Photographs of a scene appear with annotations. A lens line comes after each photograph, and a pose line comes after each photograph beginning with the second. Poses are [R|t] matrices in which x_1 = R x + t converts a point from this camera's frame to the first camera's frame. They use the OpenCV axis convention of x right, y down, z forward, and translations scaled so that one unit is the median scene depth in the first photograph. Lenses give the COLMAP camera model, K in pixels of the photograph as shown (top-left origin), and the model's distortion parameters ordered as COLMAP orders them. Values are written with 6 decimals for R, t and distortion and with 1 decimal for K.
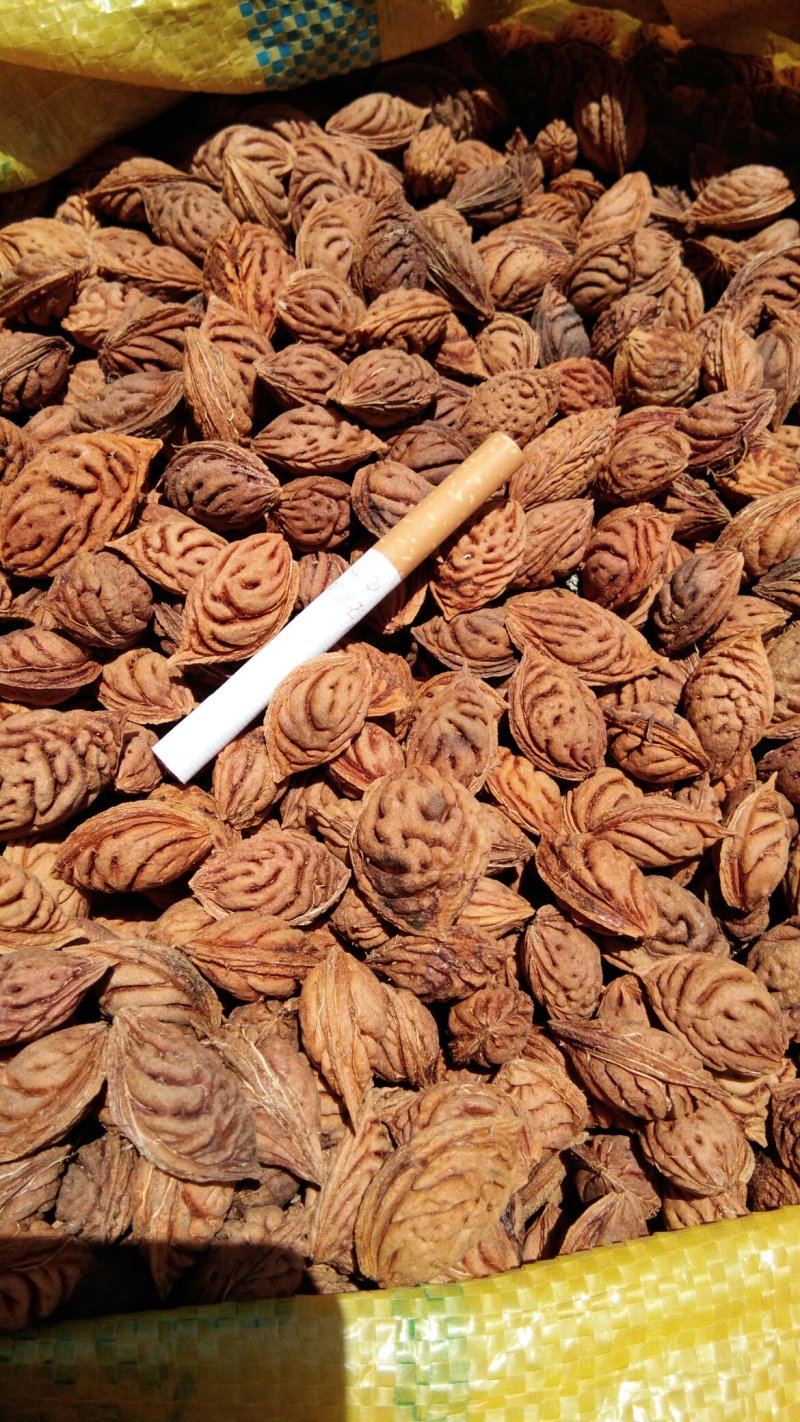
lens RADIAL K [[1150.0, 0, 400.1], [0, 1150.0, 711.3], [0, 0, 1]] dist [0.013040, -0.020392]
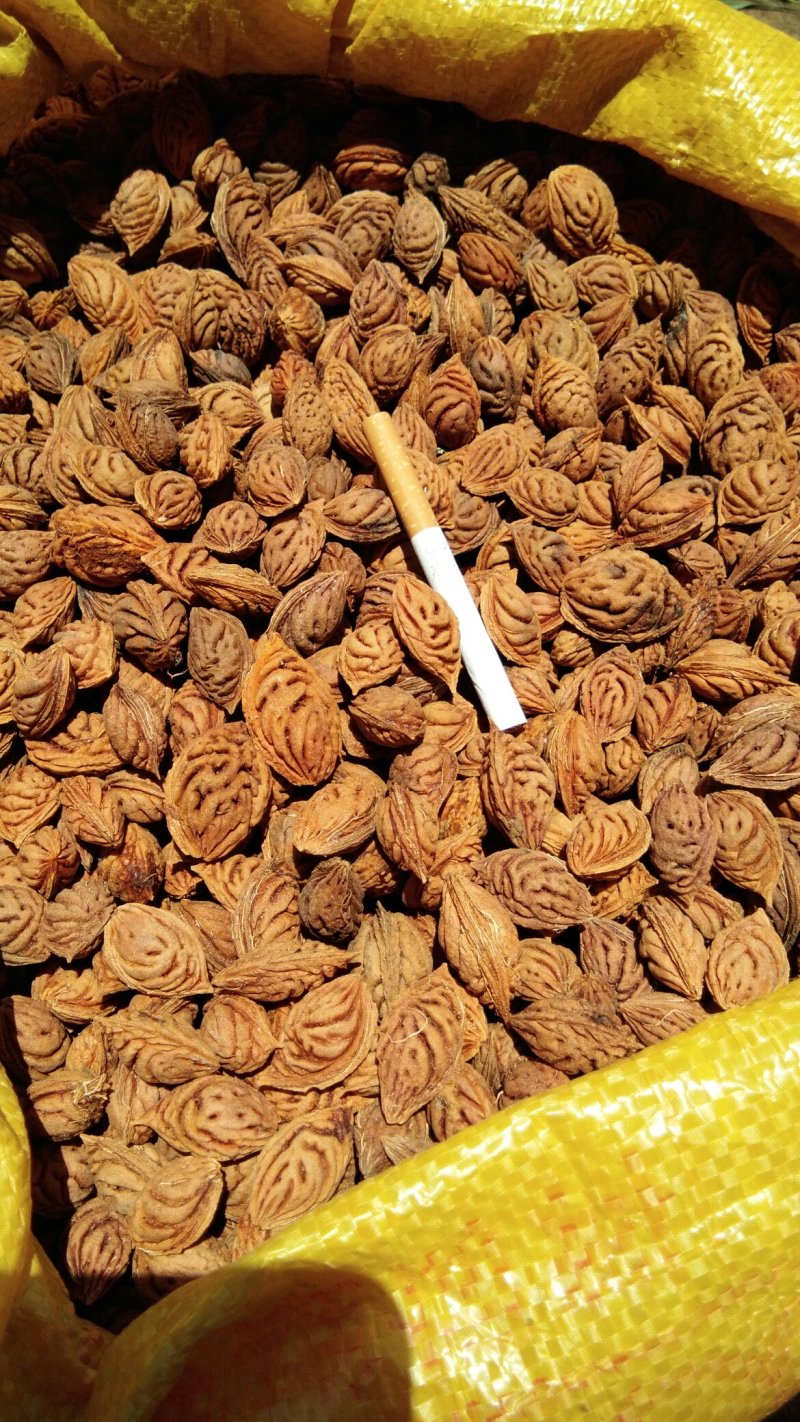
lens RADIAL K [[1150.0, 0, 395.9], [0, 1150.0, 704.6], [0, 0, 1]] dist [0.013040, -0.020392]
pose [[0.361556, -0.867975, 0.340437, -0.604532], [0.828164, 0.466706, 0.310370, -0.441667], [-0.428277, 0.169722, 0.887566, -0.145515]]
